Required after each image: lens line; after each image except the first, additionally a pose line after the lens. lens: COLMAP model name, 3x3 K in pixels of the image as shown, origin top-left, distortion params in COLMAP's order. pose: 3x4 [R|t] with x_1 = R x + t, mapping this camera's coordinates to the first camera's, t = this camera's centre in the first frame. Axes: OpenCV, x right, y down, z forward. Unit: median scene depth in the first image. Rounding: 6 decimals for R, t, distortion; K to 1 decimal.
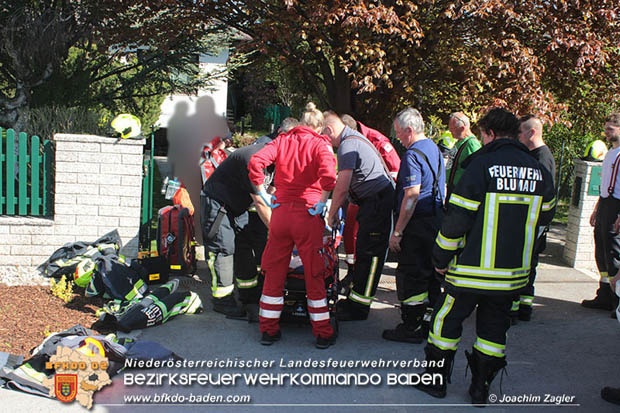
lens RADIAL K [[542.1, 0, 310.0], [0, 542.1, 206.5], [0, 0, 1]] dist [-0.001050, -0.006091]
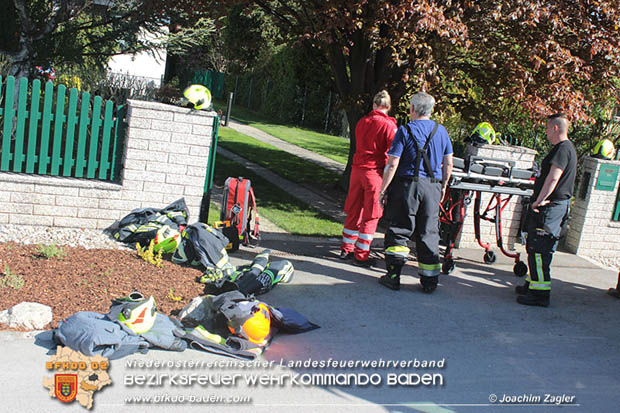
lens RADIAL K [[542.1, 0, 310.0], [0, 542.1, 206.5], [0, 0, 1]] dist [-0.001050, -0.006091]
pose [[0.992861, 0.056170, 0.105223, -0.229446], [-0.061654, 0.996864, 0.049616, -0.007063], [-0.102106, -0.055749, 0.993210, -0.042126]]
